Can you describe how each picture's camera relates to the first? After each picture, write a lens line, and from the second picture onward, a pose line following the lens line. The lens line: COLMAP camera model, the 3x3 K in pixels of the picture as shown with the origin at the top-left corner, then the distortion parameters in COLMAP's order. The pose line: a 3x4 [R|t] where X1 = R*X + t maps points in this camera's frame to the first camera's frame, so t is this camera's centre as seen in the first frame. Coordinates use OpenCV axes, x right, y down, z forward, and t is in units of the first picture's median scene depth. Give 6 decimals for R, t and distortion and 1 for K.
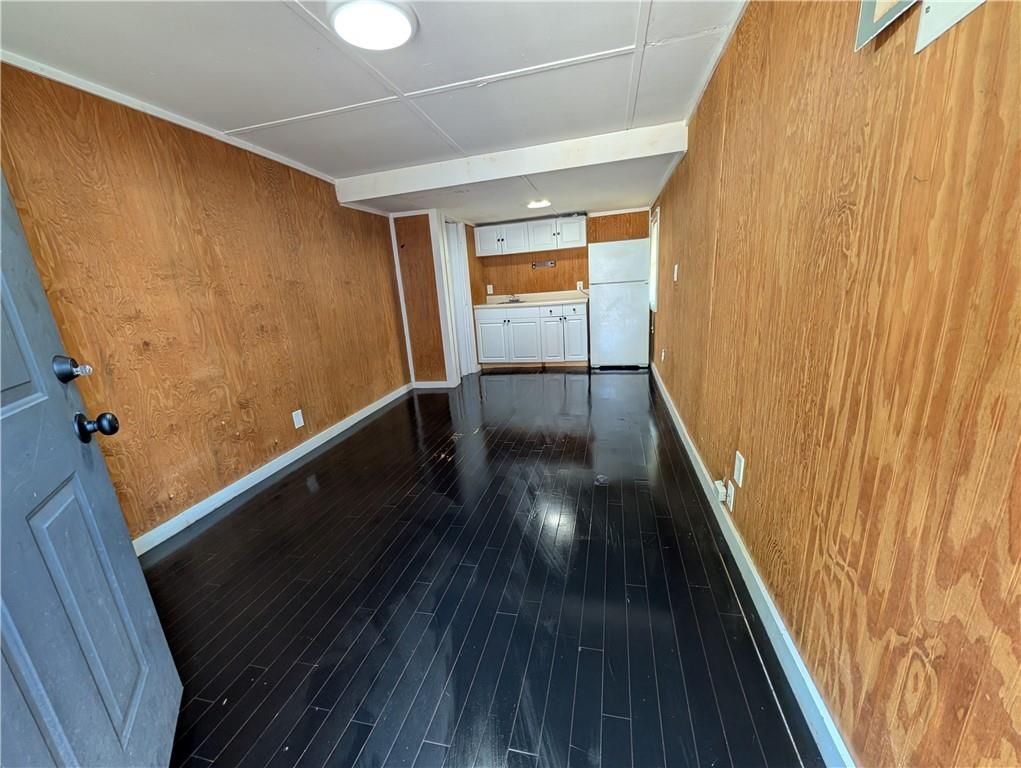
lens RADIAL K [[392.4, 0, 515.1], [0, 392.4, 388.7], [0, 0, 1]] dist [-0.002561, 0.000443]
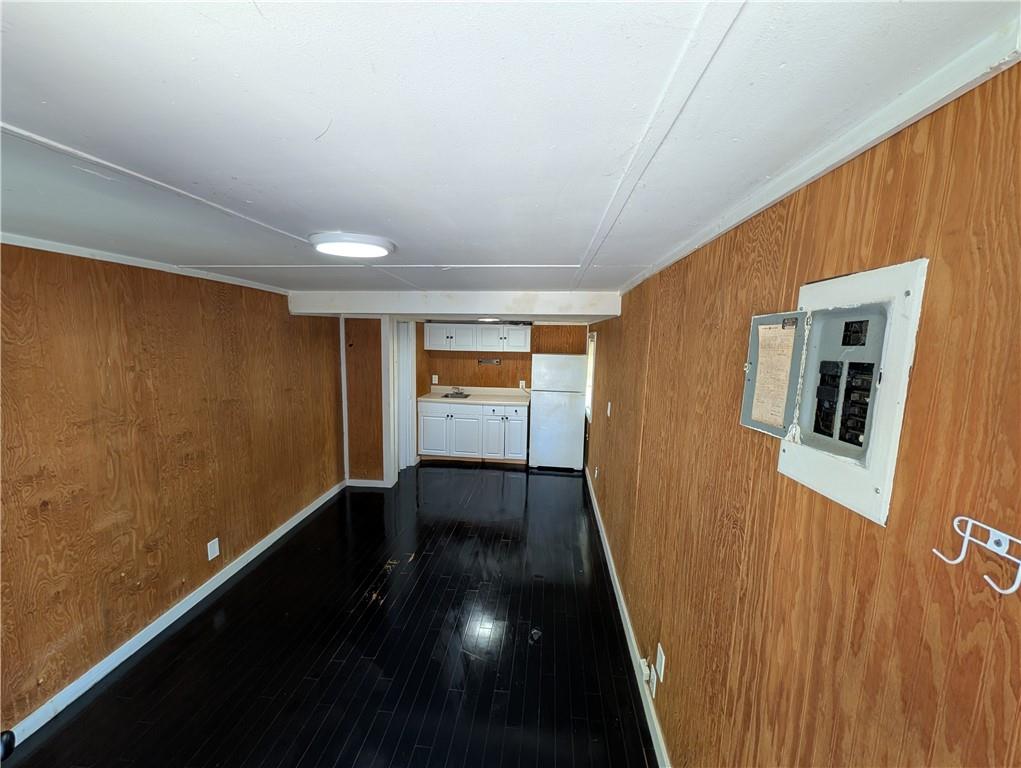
lens RADIAL K [[392.4, 0, 514.8], [0, 392.4, 387.6], [0, 0, 1]] dist [-0.002561, 0.000443]
pose [[0.985939, 0.071087, 0.151232, -0.027601], [-0.050651, 0.989559, -0.134934, -0.225251], [-0.159245, 0.125376, 0.979246, -0.057200]]
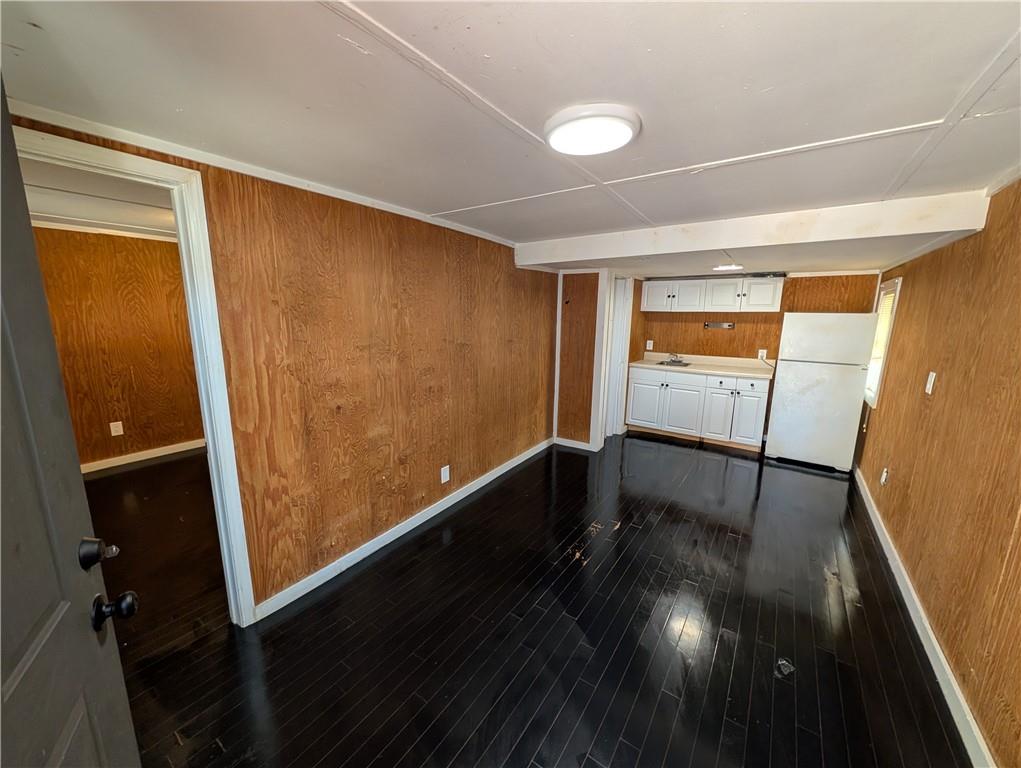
lens RADIAL K [[392.4, 0, 514.8], [0, 392.4, 388.4], [0, 0, 1]] dist [-0.002561, 0.000443]
pose [[0.930193, 0.146454, -0.336589, -0.072595], [-0.164868, 0.985956, -0.026625, -0.161895], [0.327963, 0.080259, 0.941275, 0.072948]]
